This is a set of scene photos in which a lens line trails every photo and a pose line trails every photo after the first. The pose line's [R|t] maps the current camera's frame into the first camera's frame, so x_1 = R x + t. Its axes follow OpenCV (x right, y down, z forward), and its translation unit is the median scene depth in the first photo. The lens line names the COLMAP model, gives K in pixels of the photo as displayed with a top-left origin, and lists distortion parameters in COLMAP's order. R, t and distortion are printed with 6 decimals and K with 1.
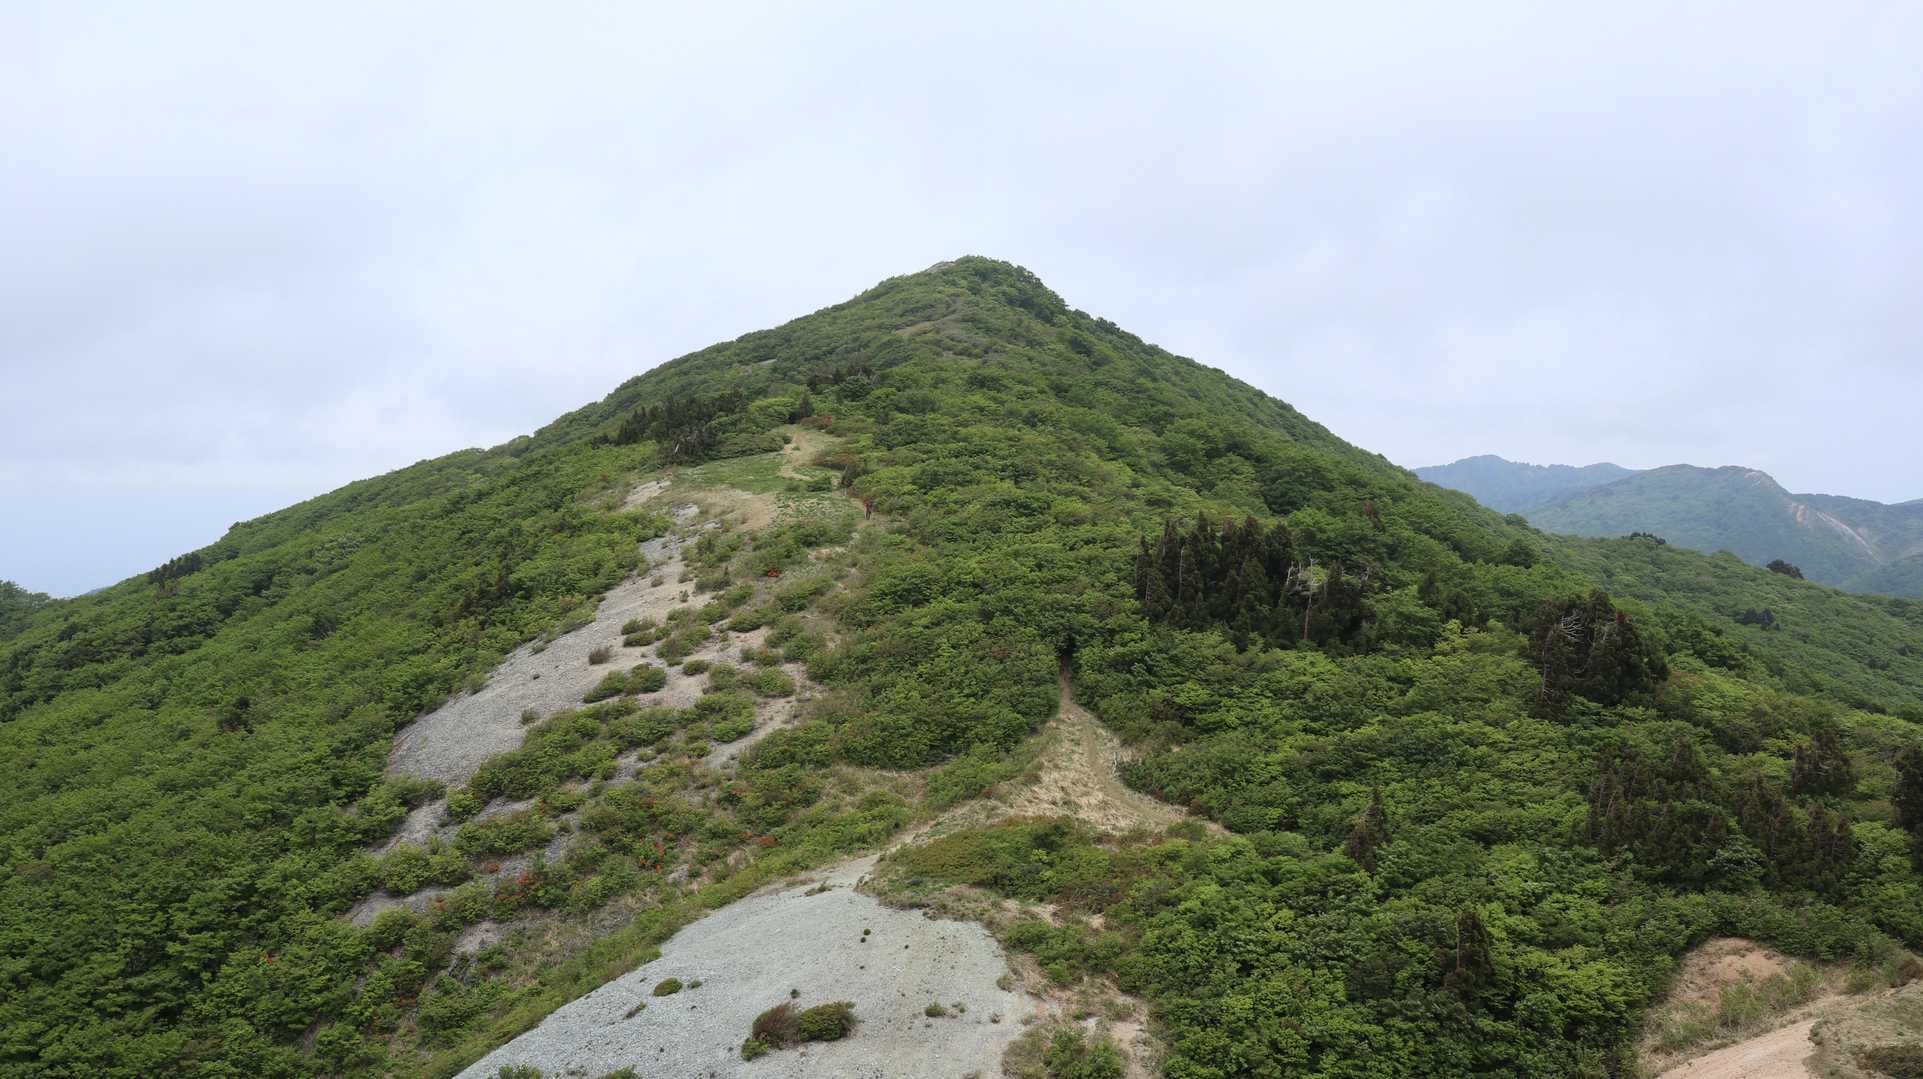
lens RADIAL K [[2035.6, 0, 960.8], [0, 2035.6, 541.4], [0, 0, 1]] dist [0.003333, 0.000000]
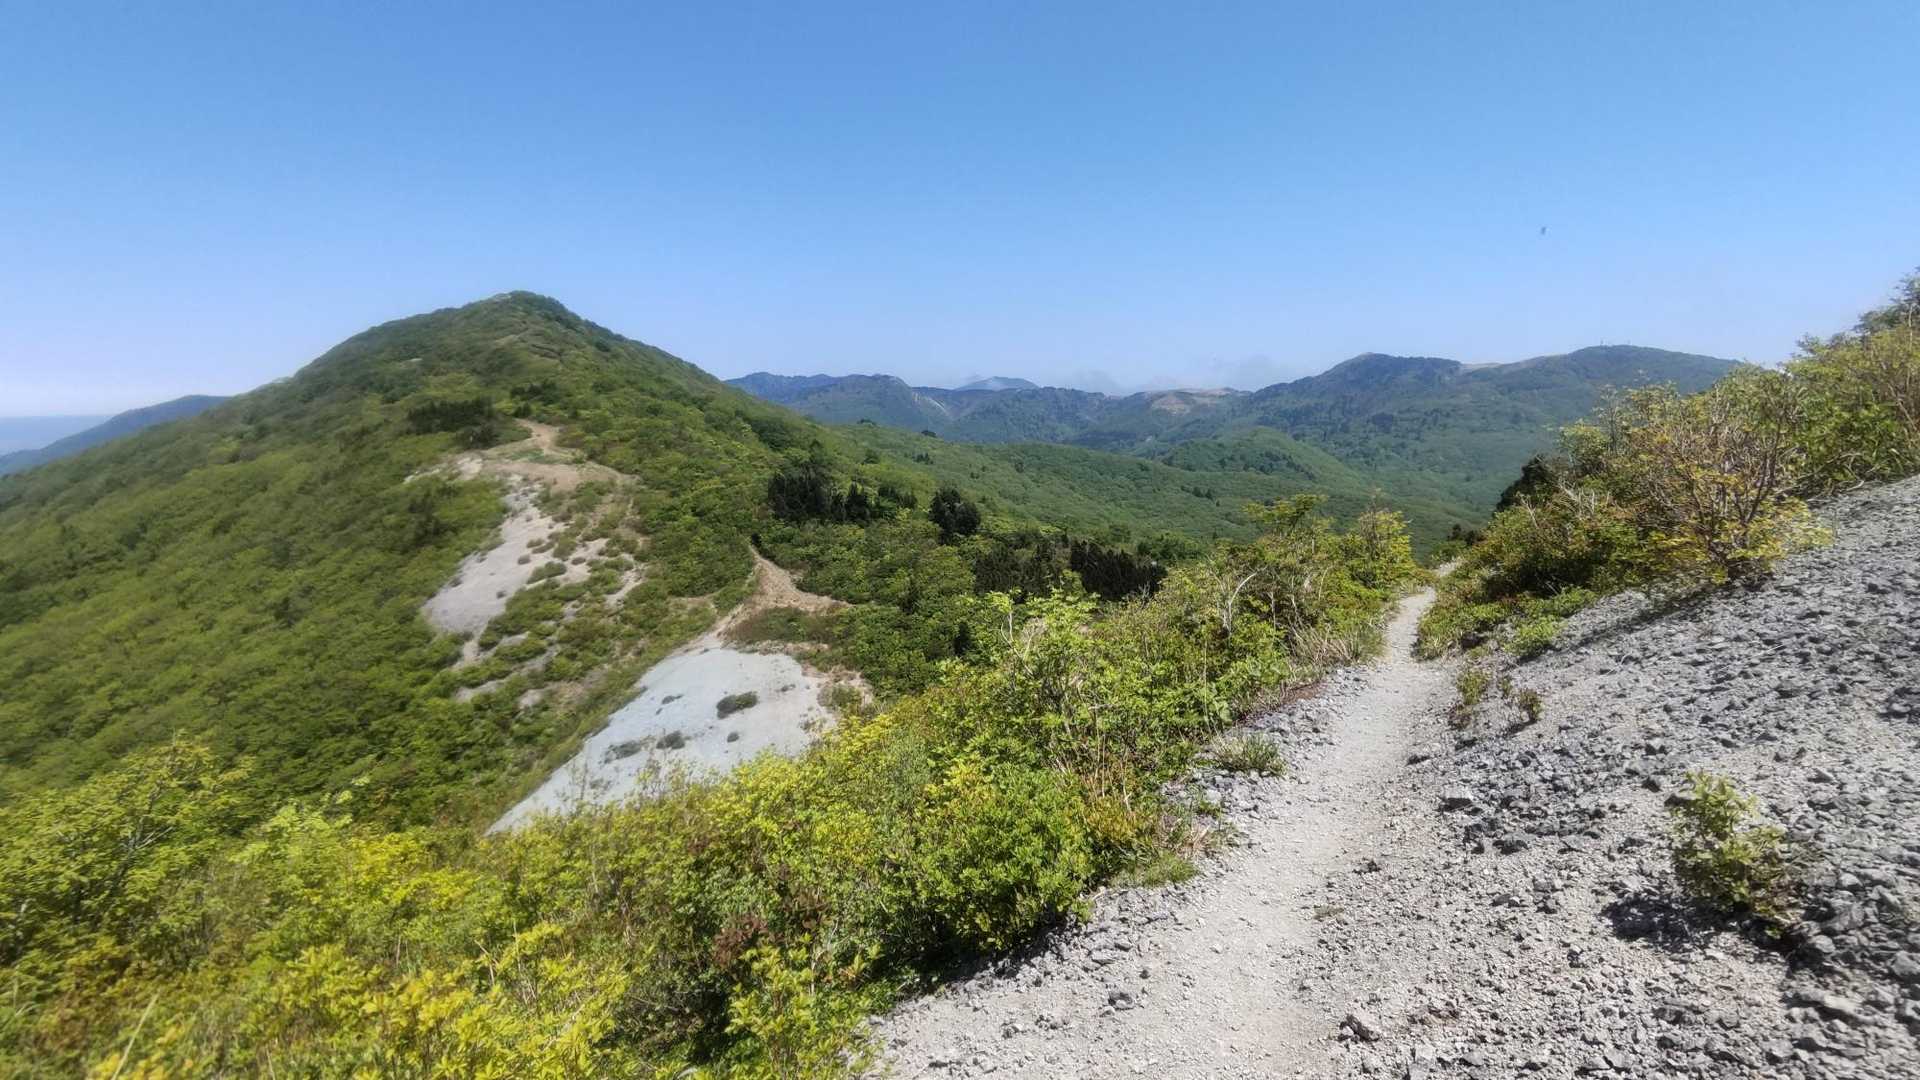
lens RADIAL K [[2032.4, 0, 960.5], [0, 2032.4, 539.2], [0, 0, 1]] dist [0.003333, 0.000000]
pose [[0.812678, -0.131299, 0.567728, -1.039377], [0.030182, 0.982461, 0.184009, -0.350722], [-0.581931, -0.132405, 0.802387, -0.979210]]
